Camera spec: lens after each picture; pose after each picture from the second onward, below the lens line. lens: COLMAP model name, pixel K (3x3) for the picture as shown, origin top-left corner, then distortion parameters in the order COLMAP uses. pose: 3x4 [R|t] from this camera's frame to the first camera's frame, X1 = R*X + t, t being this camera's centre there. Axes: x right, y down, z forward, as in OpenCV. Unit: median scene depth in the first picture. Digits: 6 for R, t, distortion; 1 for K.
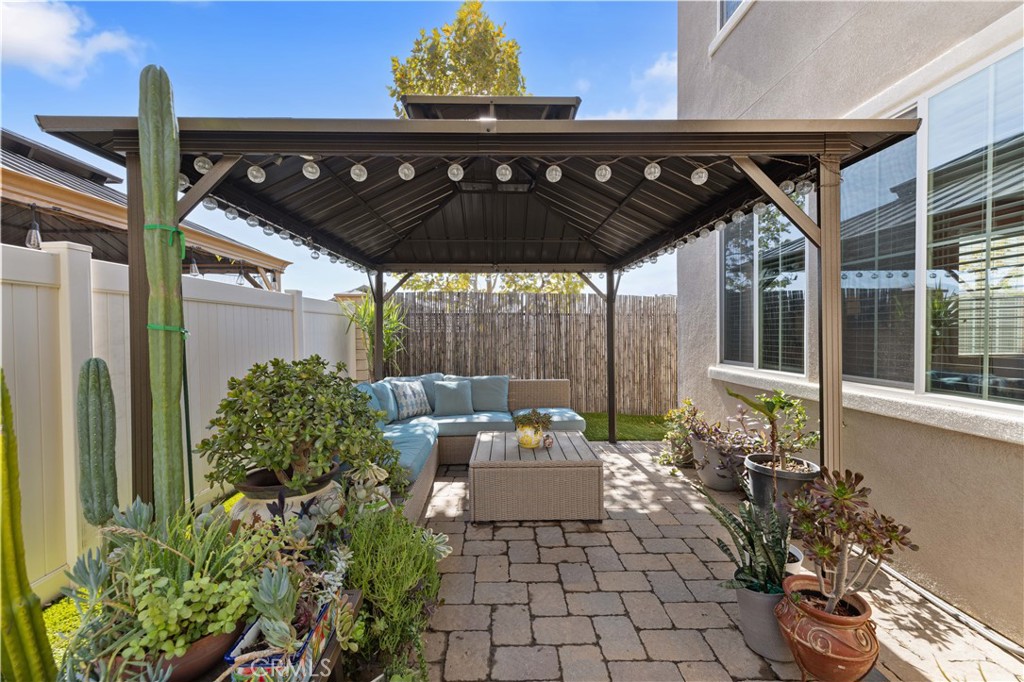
lens RADIAL K [[431.2, 0, 506.0], [0, 431.2, 338.5], [0, 0, 1]] dist [-0.000227, 0.000327]
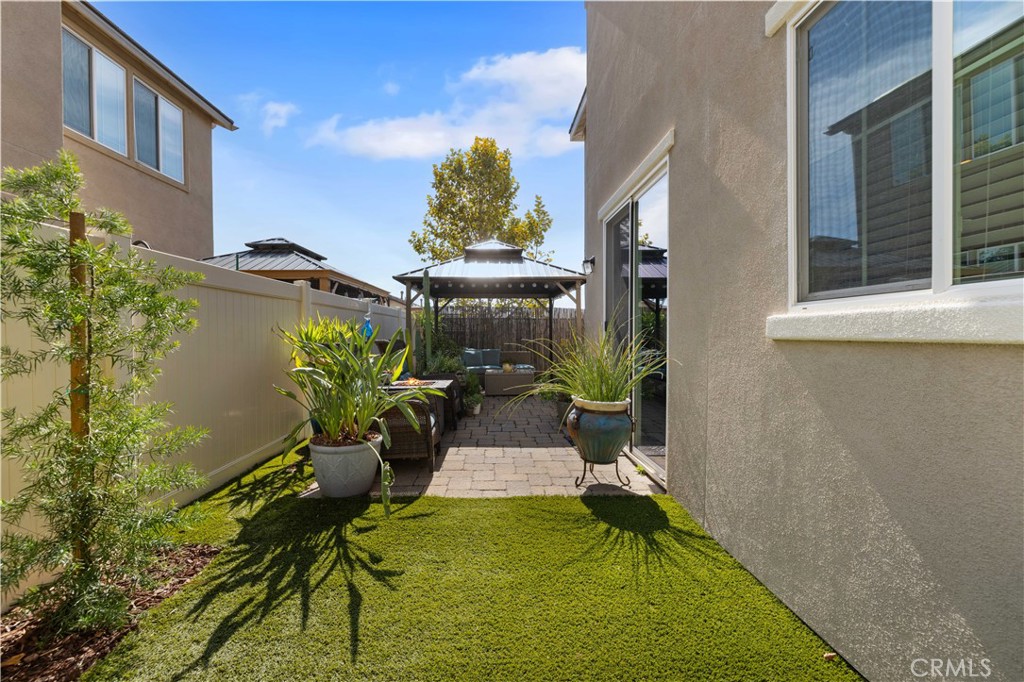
lens RADIAL K [[431.2, 0, 506.0], [0, 431.2, 338.5], [0, 0, 1]] dist [-0.000227, 0.000327]
pose [[0.999956, -0.001137, 0.009338, 0.011104], [0.001298, 0.999850, -0.017267, 0.056989], [-0.009317, 0.017278, 0.999807, -0.792439]]
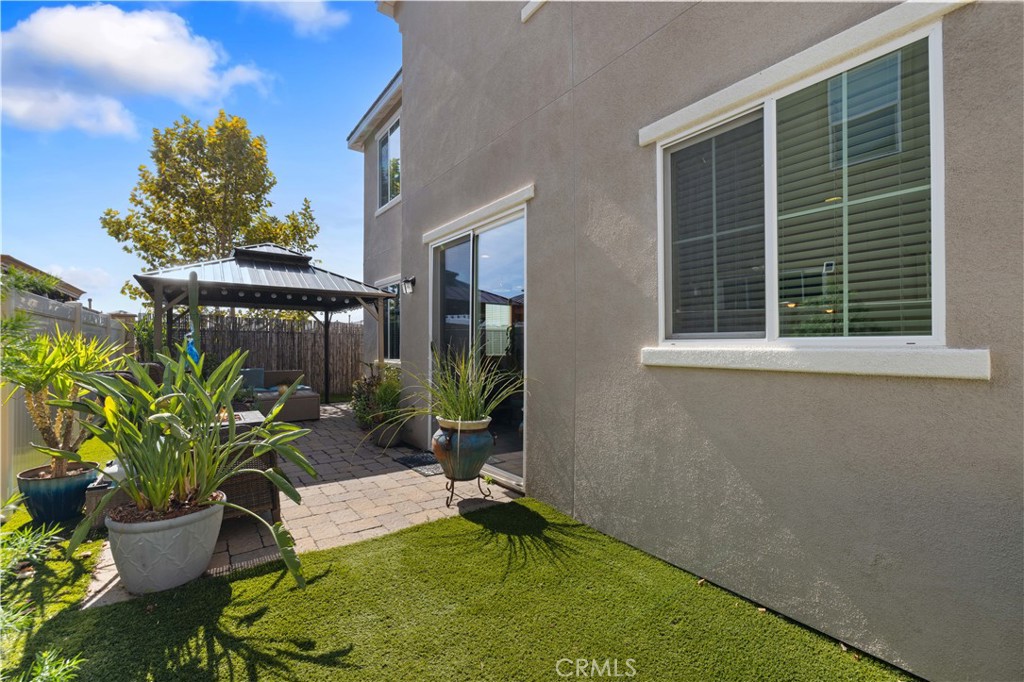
lens RADIAL K [[430.4, 0, 504.6], [0, 430.4, 340.1], [0, 0, 1]] dist [-0.000232, 0.000498]
pose [[0.816884, 0.013136, 0.576652, -0.158108], [0.011579, 0.999166, -0.039164, 0.042349], [-0.576685, 0.038670, 0.816051, -0.750000]]
